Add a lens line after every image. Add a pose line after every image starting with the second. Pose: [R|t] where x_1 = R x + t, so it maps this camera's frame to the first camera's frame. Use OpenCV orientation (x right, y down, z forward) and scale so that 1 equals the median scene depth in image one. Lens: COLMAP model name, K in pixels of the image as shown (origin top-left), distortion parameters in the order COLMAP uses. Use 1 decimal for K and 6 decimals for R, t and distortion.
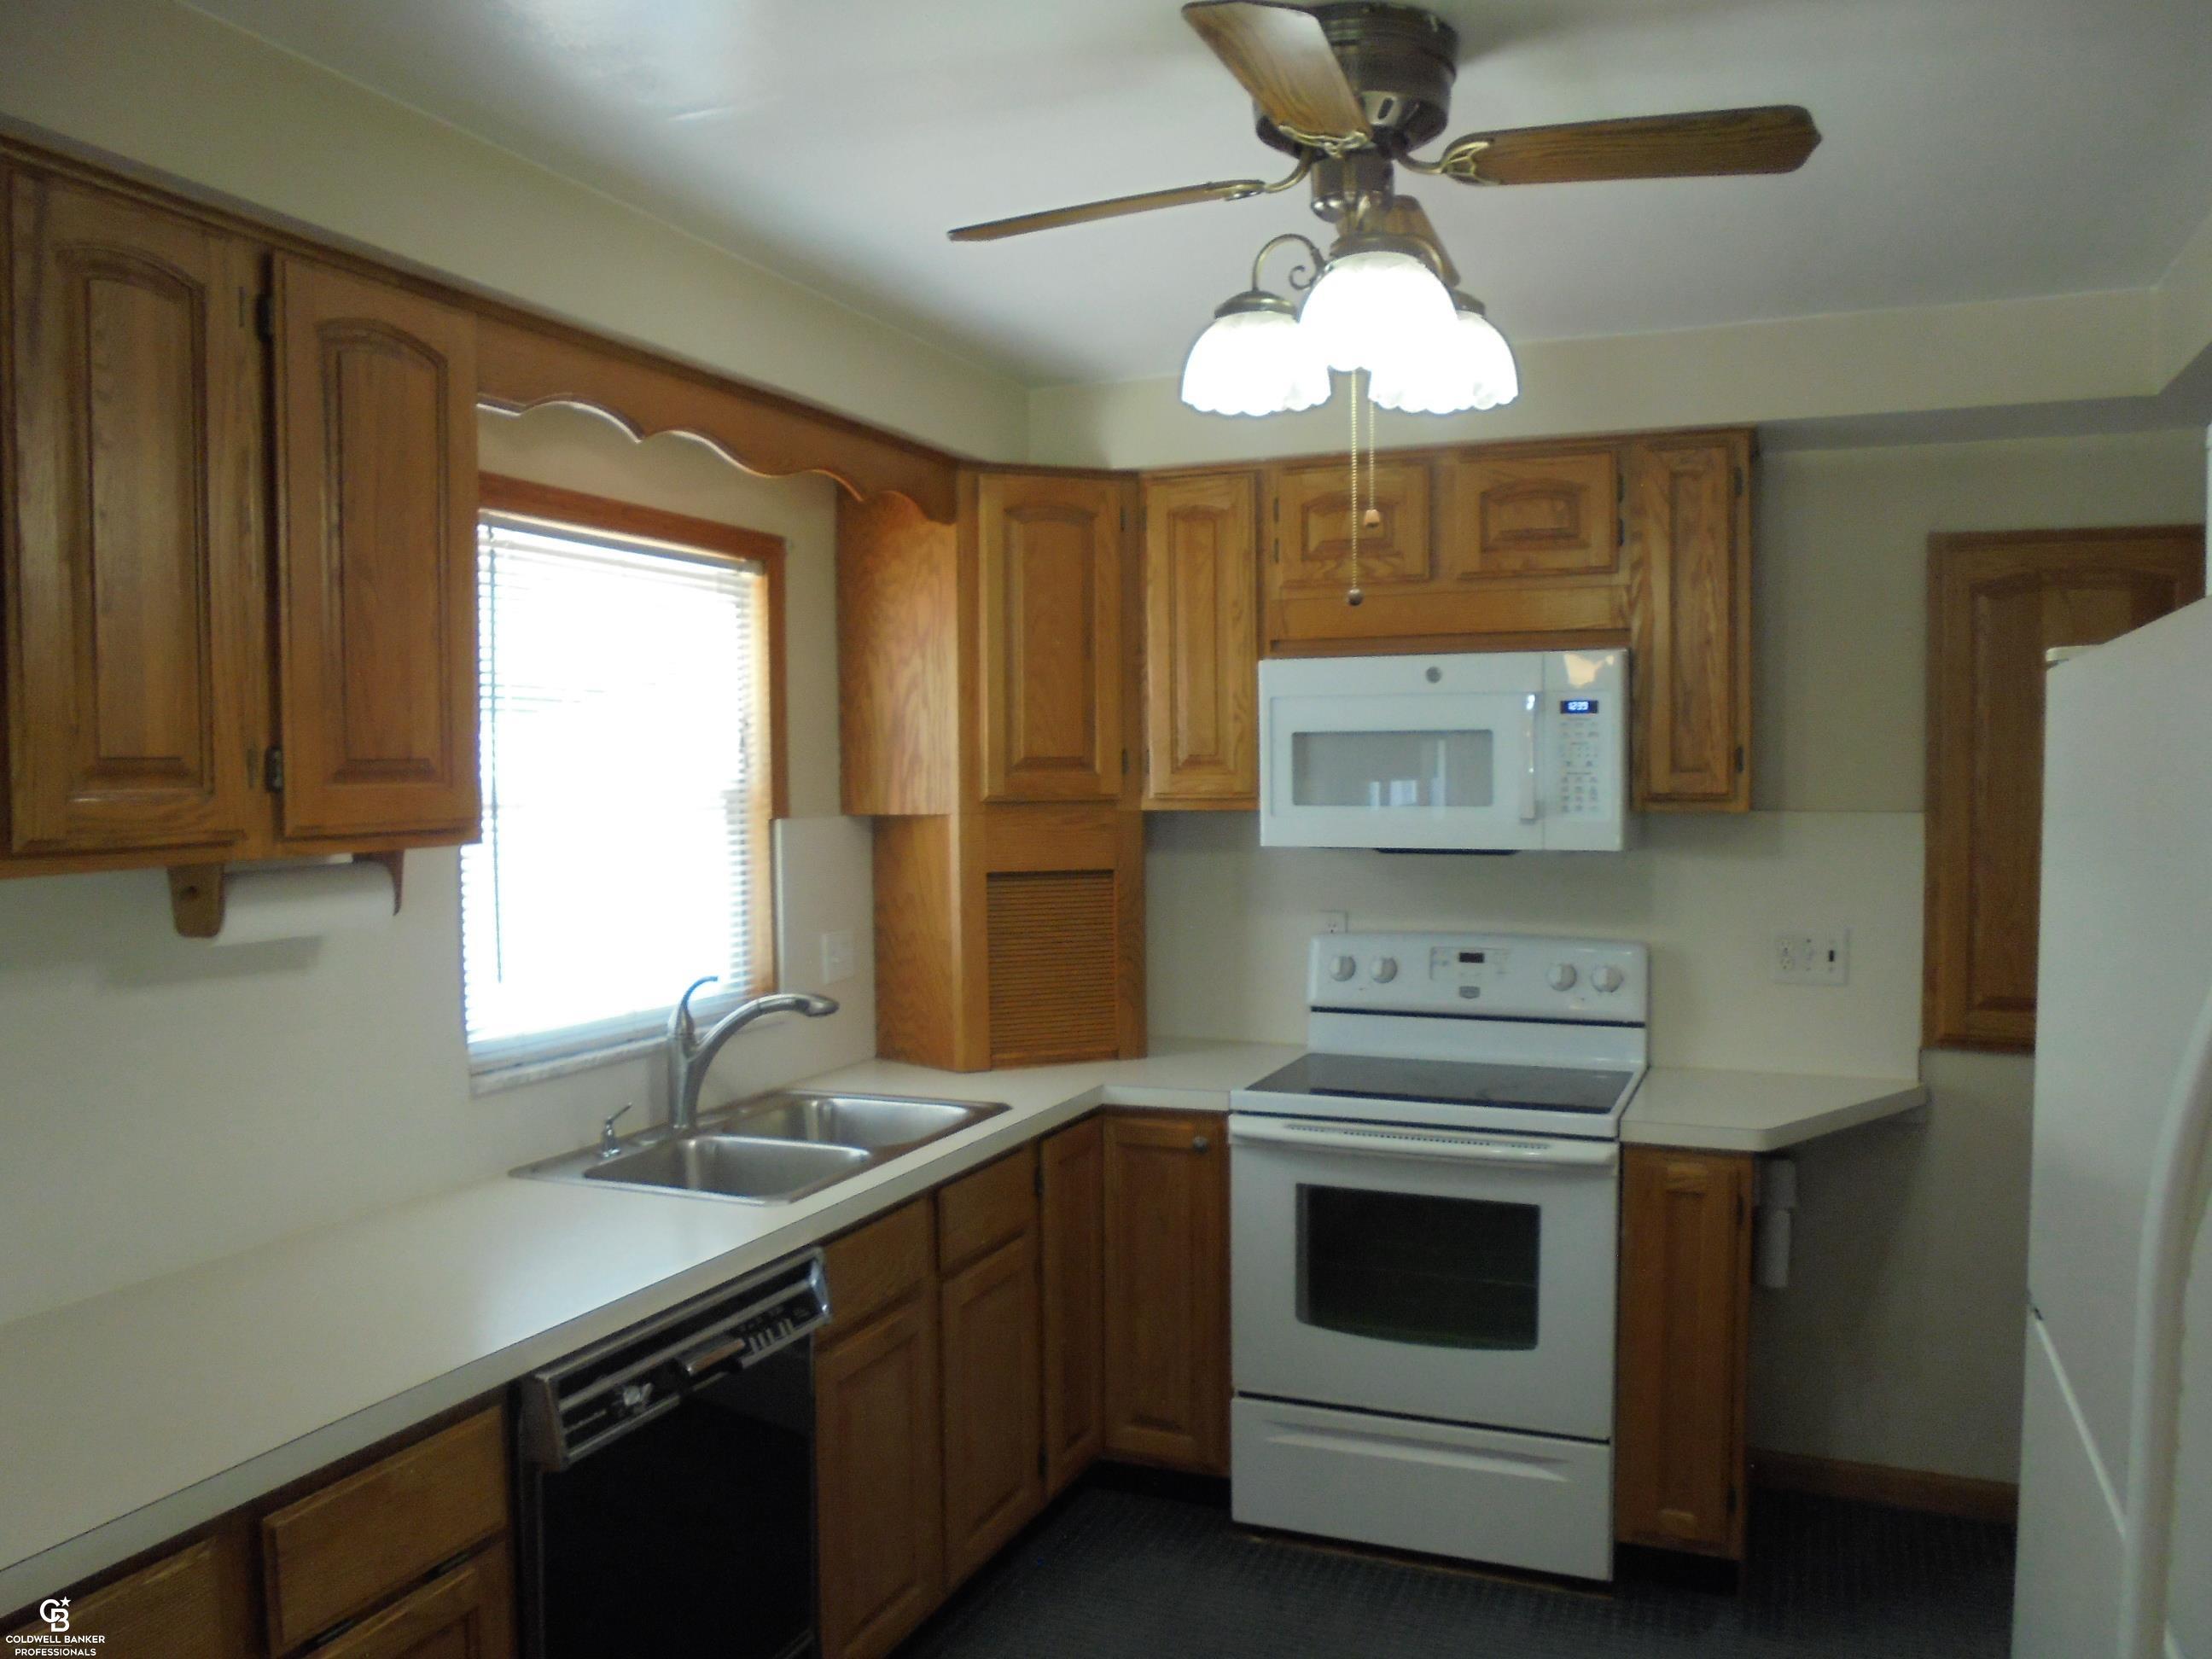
lens RADIAL K [[1688.8, 0, 1114.1], [0, 1688.8, 850.3], [0, 0, 1]] dist [-0.072576, 0.037184]
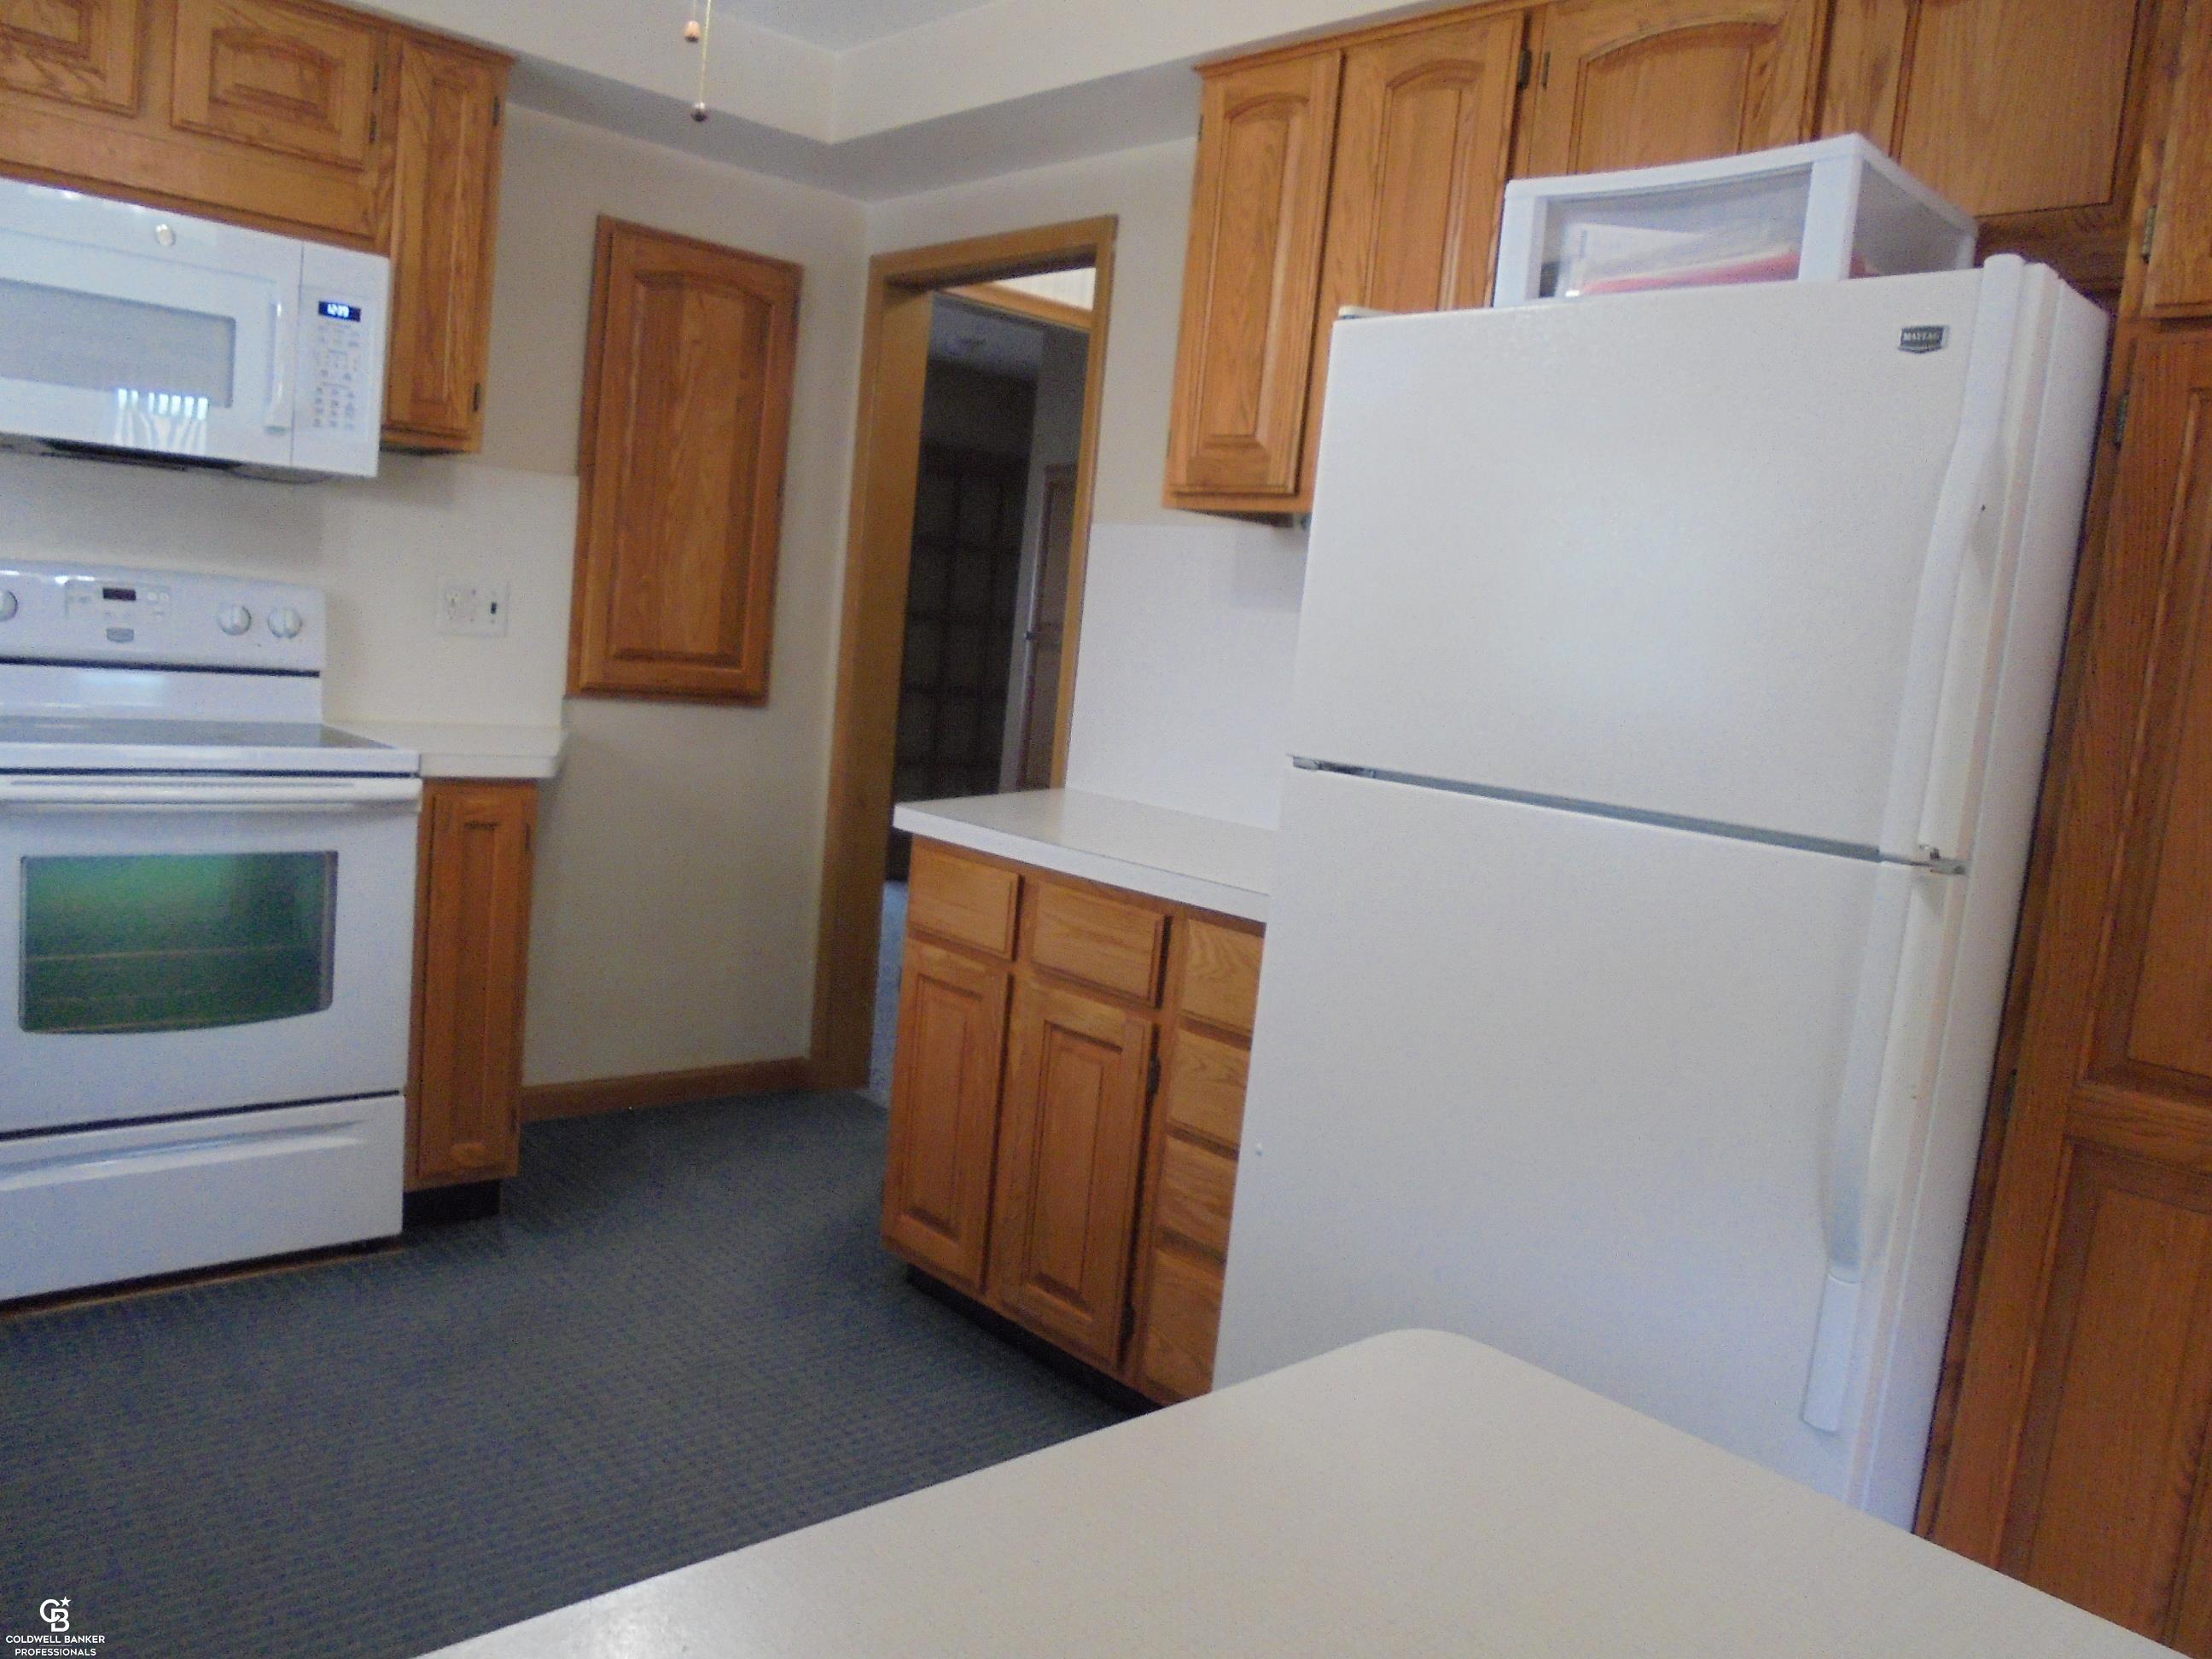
lens RADIAL K [[1688.8, 0, 1113.5], [0, 1688.8, 826.5], [0, 0, 1]] dist [-0.072576, 0.037184]
pose [[0.417707, -0.065276, 0.906234, -0.375131], [-0.051436, 0.994117, 0.095315, 0.084124], [-0.907125, -0.086427, 0.411892, 0.227938]]
